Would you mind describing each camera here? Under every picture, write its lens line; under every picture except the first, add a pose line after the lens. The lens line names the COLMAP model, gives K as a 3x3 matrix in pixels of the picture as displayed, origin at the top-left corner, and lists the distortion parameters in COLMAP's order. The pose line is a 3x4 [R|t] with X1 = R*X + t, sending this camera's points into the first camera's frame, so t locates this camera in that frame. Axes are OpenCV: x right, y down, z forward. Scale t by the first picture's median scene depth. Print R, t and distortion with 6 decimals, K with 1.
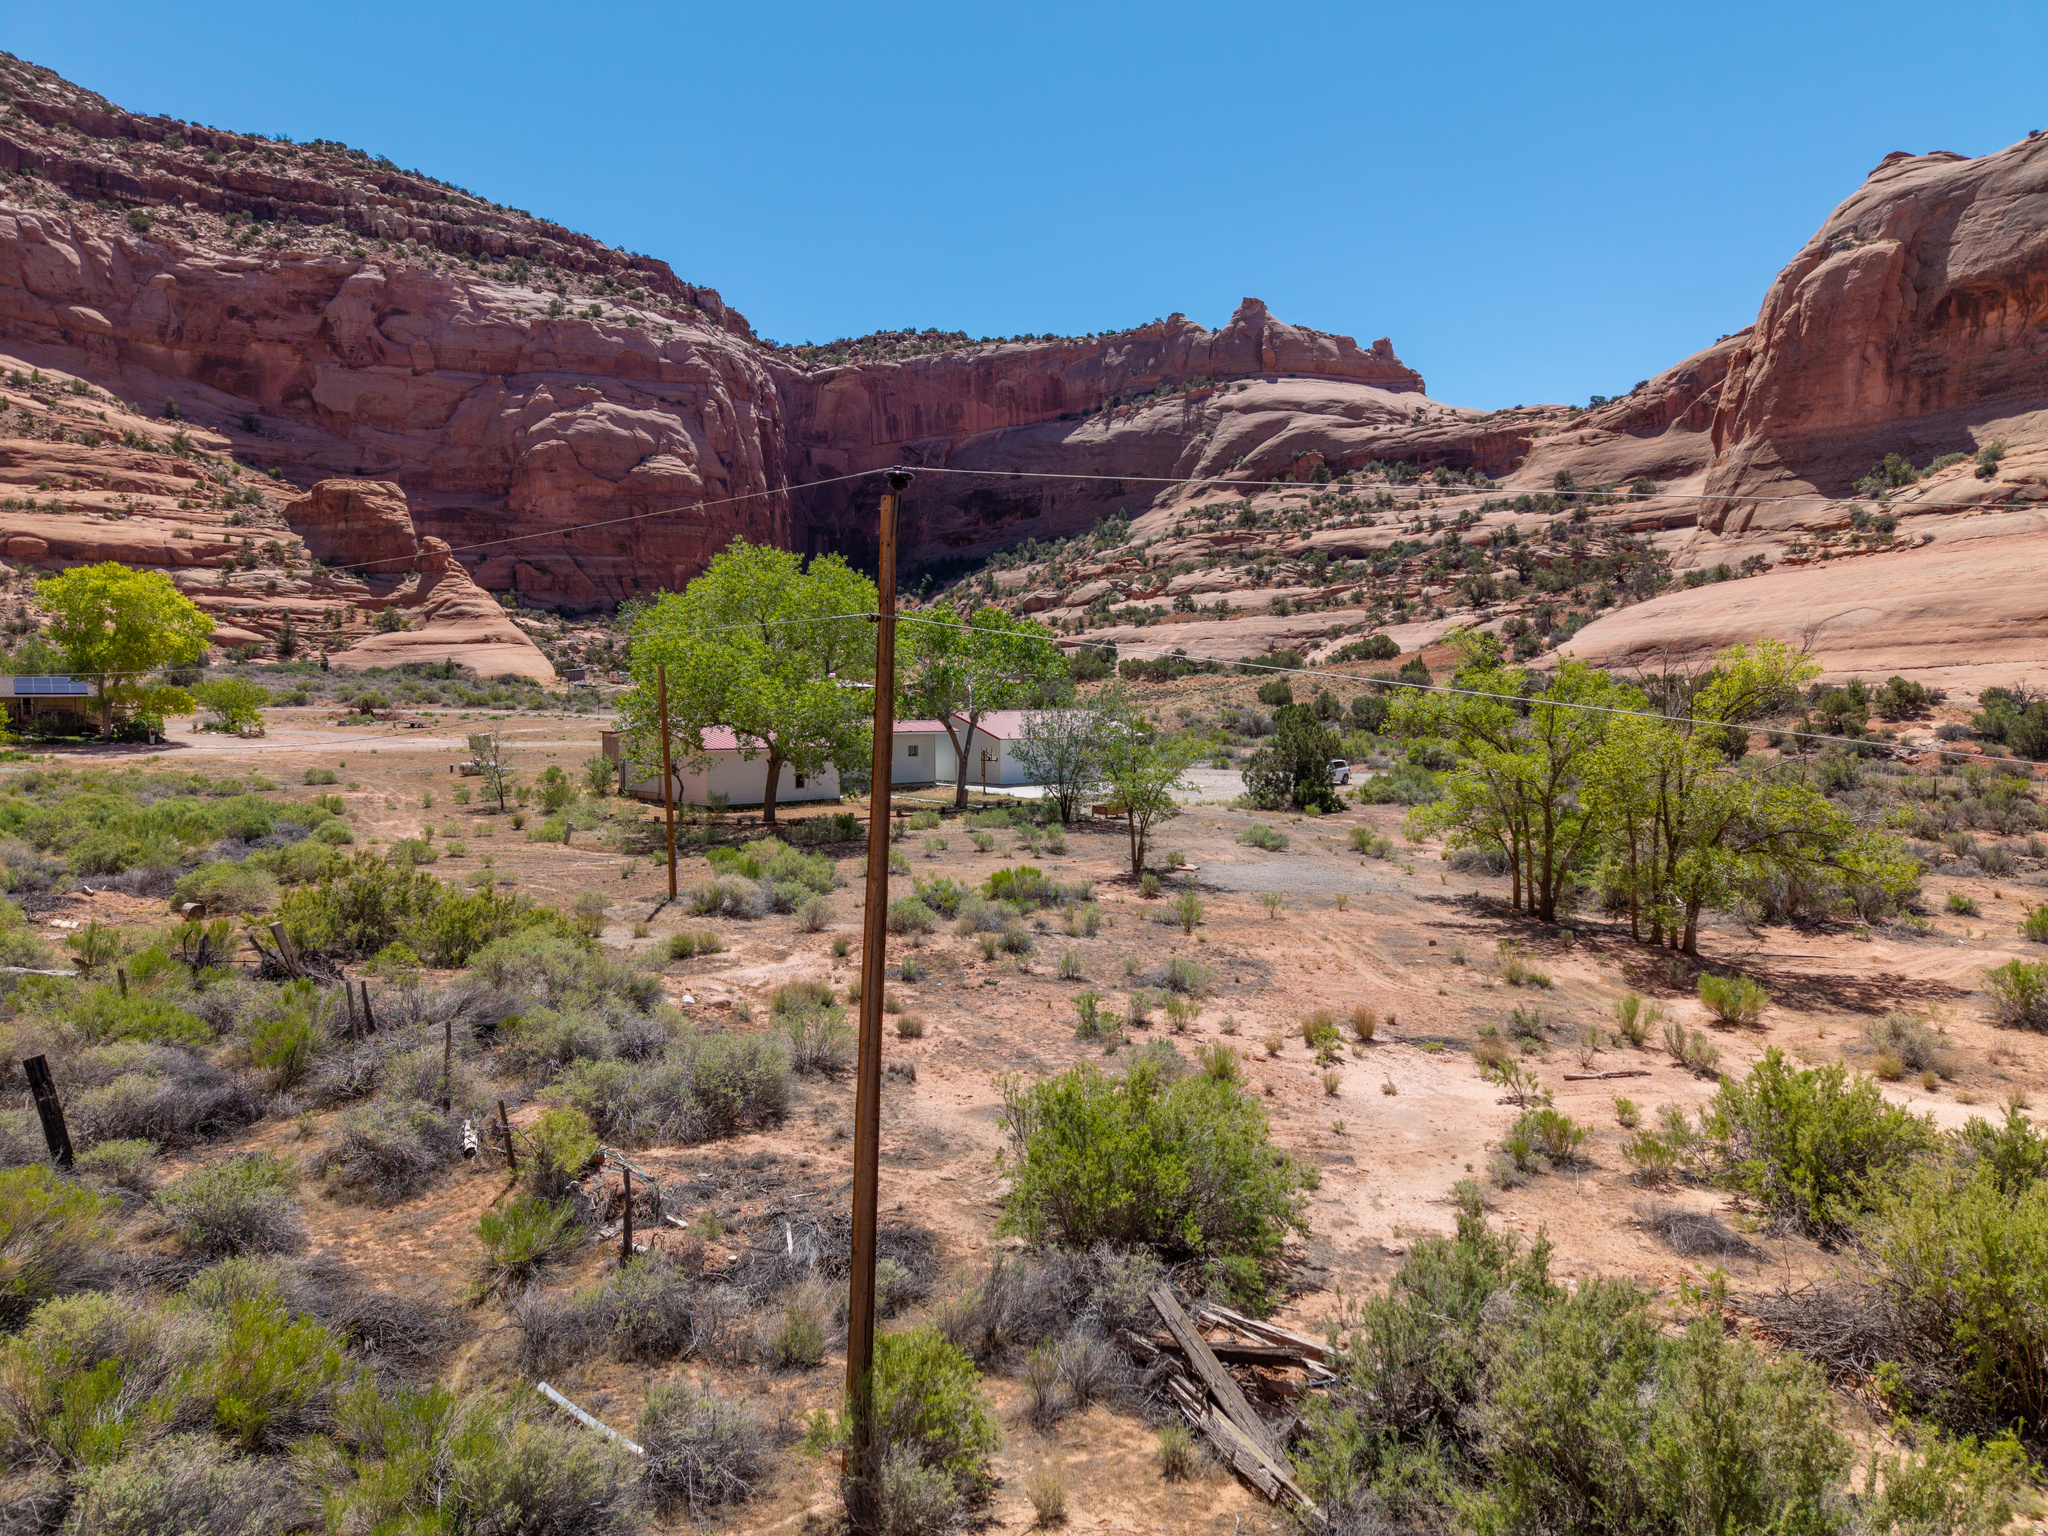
lens RADIAL K [[1417.2, 0, 1025.9], [0, 1417.2, 766.2], [0, 0, 1]] dist [0.013563, -0.006423]
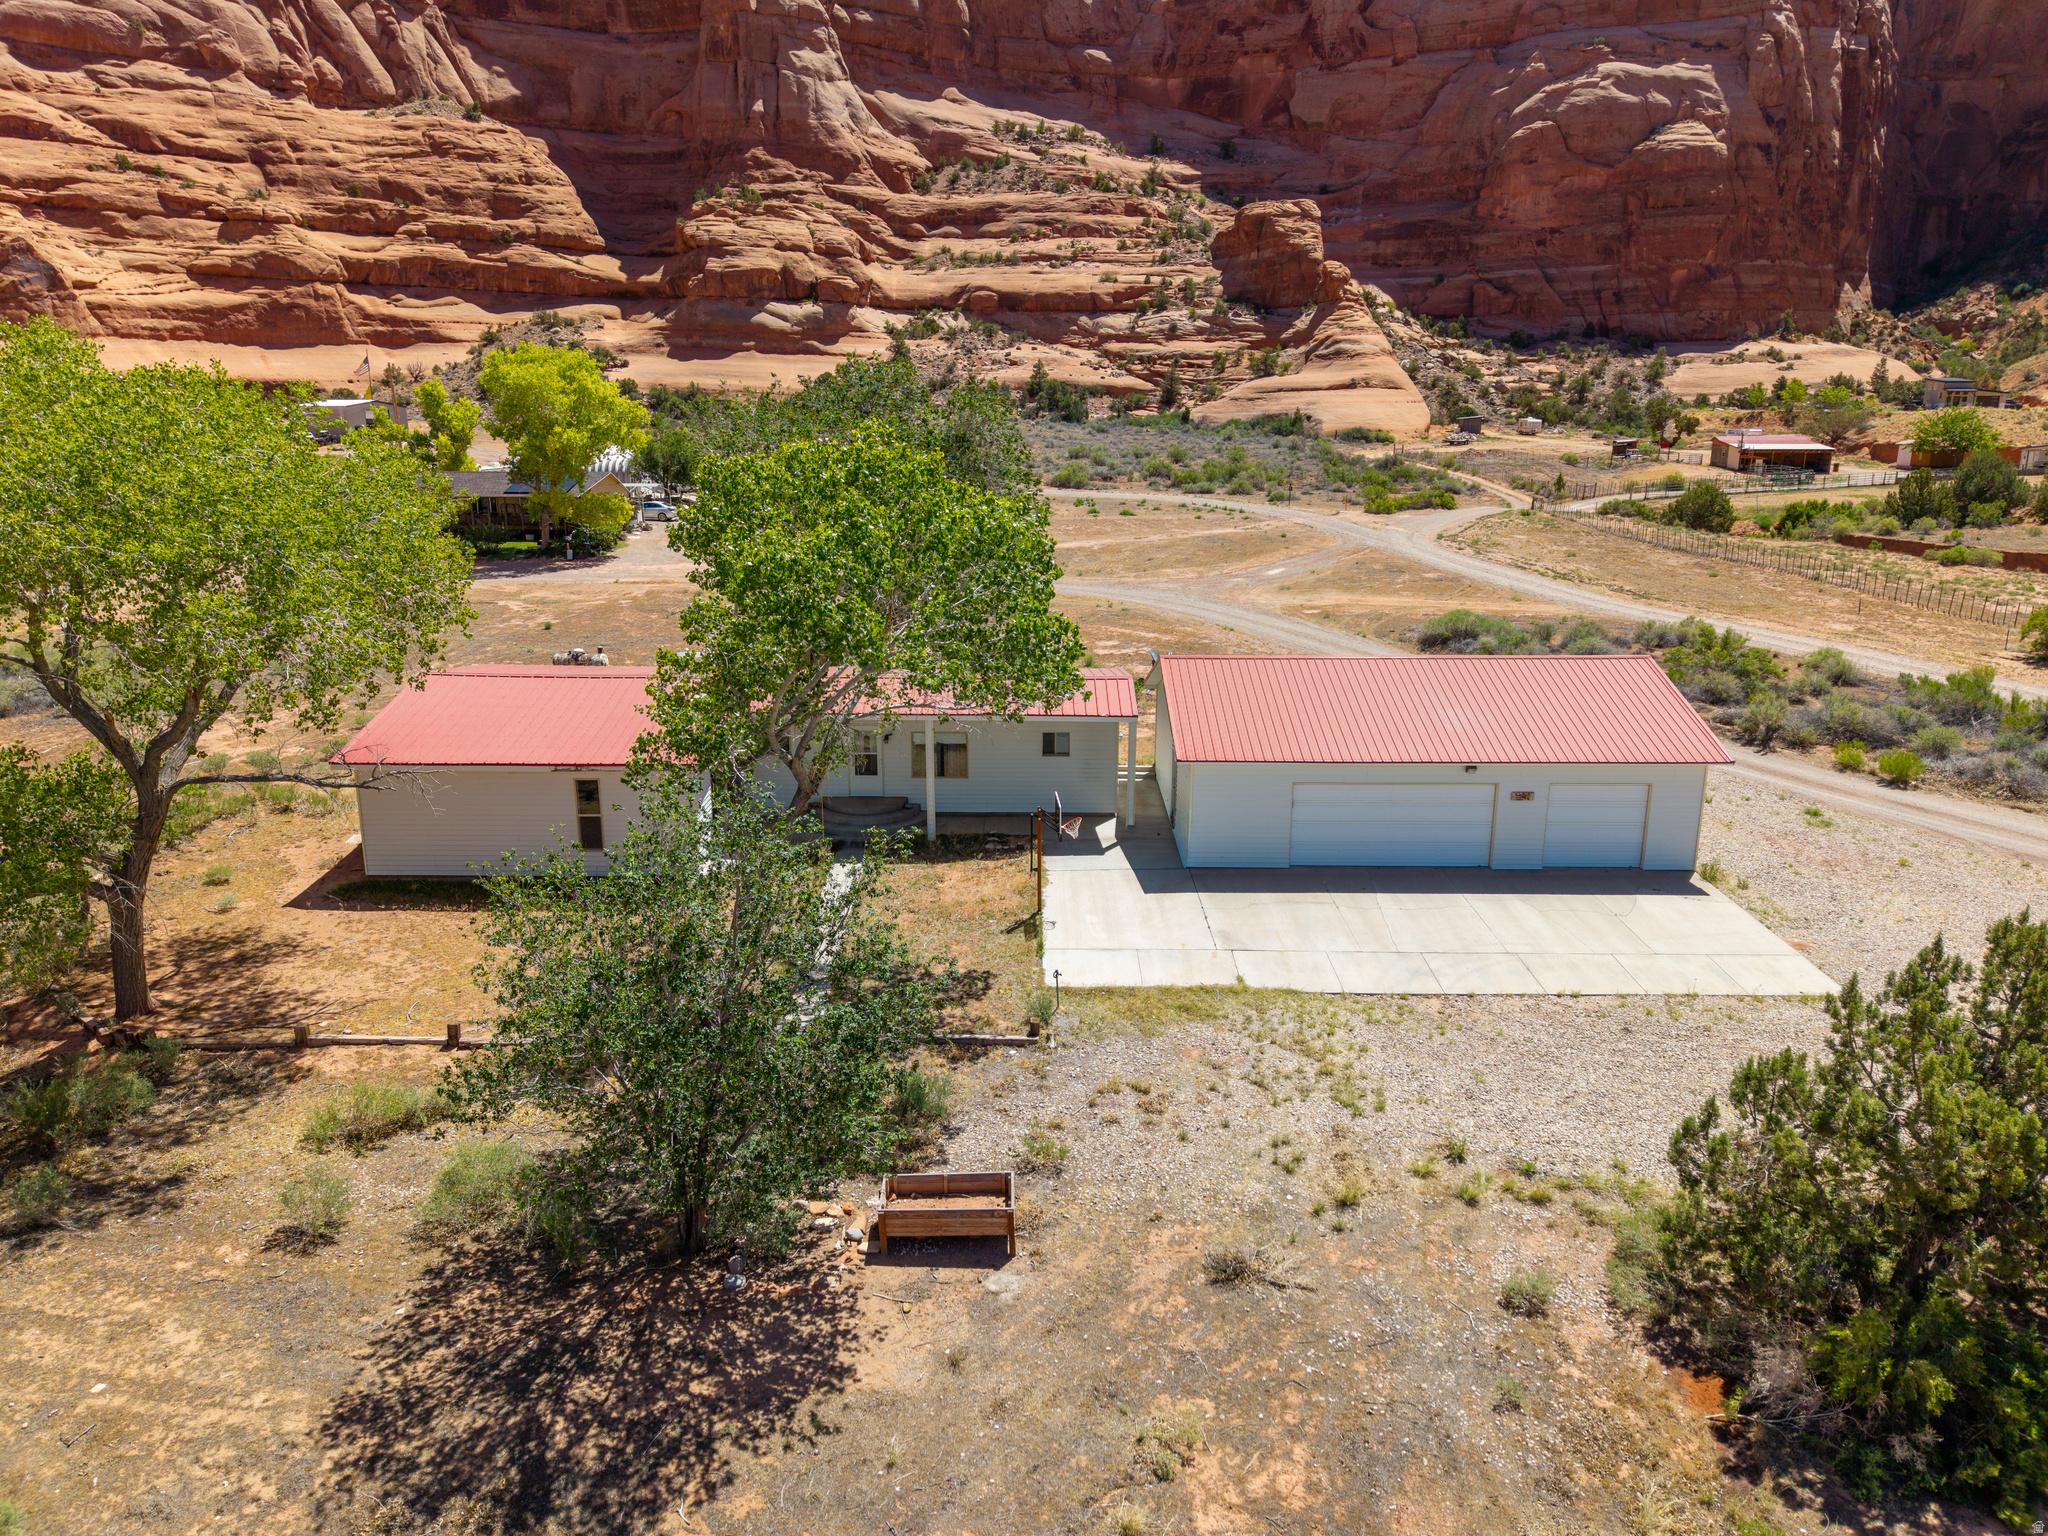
lens RADIAL K [[1417.2, 0, 1020.8], [0, 1417.2, 760.0], [0, 0, 1]] dist [0.013563, -0.006423]
pose [[0.733104, 0.156520, -0.661861, 0.061660], [-0.031604, 0.979947, 0.196736, -0.026210], [0.679381, -0.123310, 0.723350, 0.197984]]
